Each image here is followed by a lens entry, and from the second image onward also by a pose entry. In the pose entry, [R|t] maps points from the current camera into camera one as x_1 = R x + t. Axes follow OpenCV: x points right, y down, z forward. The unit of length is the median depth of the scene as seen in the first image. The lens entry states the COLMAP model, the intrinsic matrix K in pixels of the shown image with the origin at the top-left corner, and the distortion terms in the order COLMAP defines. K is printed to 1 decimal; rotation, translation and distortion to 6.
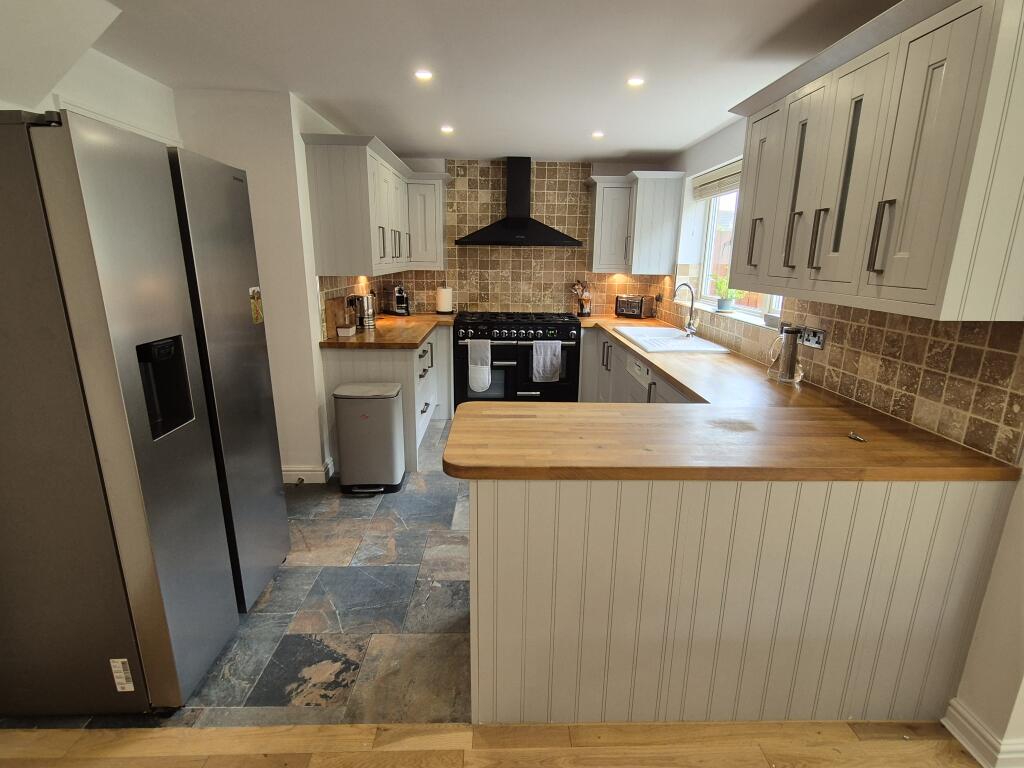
lens RADIAL K [[515.0, 0, 516.4], [0, 515.0, 394.1], [0, 0, 1]] dist [-0.000577, 0.001493]
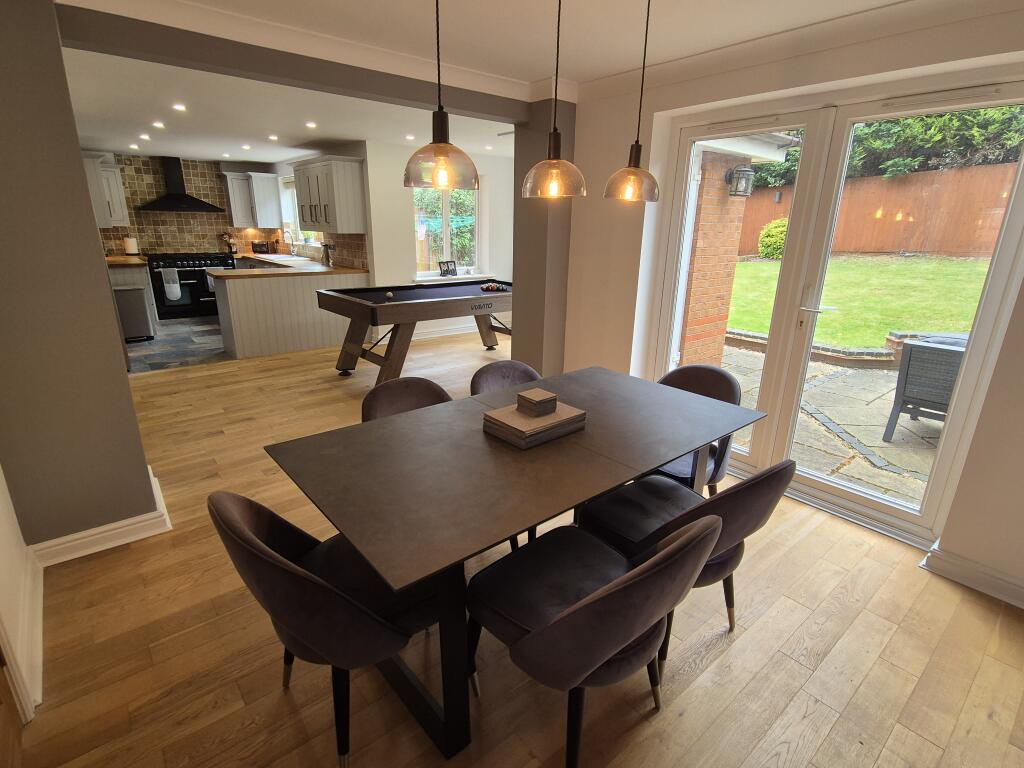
lens RADIAL K [[515.0, 0, 512.6], [0, 515.0, 386.3], [0, 0, 1]] dist [-0.000577, 0.001493]
pose [[0.786516, -0.187356, 0.588465, -0.342336], [0.153512, 0.982275, 0.107560, 0.361170], [-0.598186, 0.005739, 0.801337, -1.384070]]
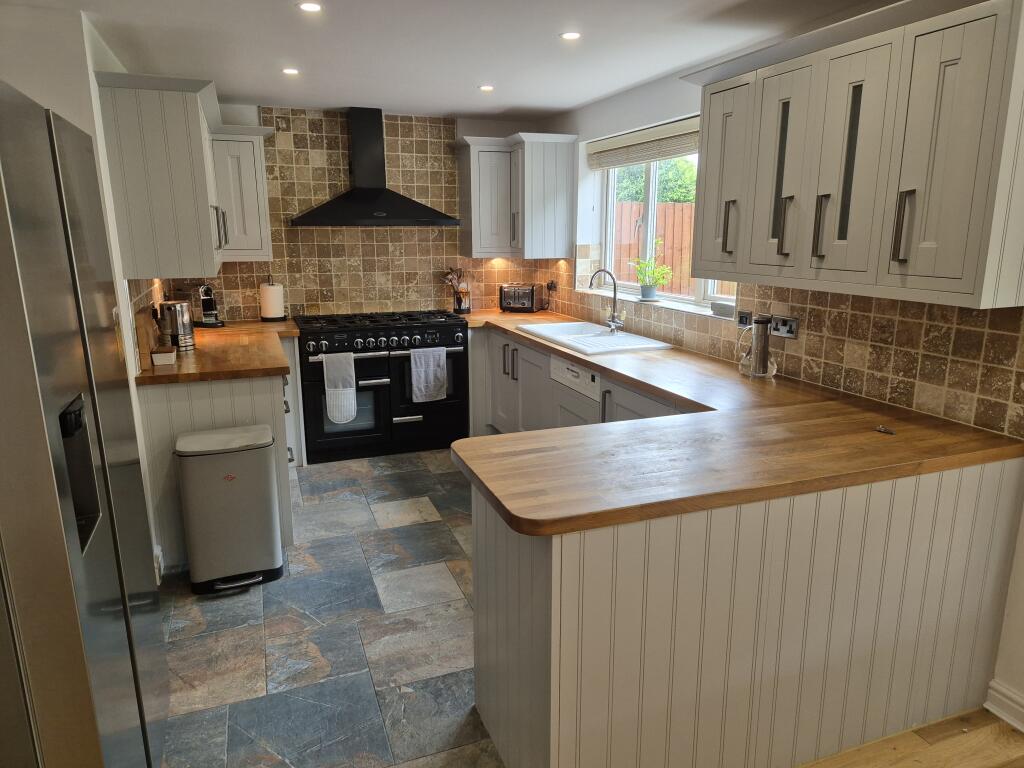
lens RADIAL K [[681.1, 0, 513.3], [0, 681.1, 388.0], [0, 0, 1]] dist [0.040183, -0.016482]
pose [[0.944487, -0.092203, 0.315347, -0.202213], [0.101481, 0.994751, -0.013093, -0.024633], [-0.312484, 0.044368, 0.948886, -0.004928]]
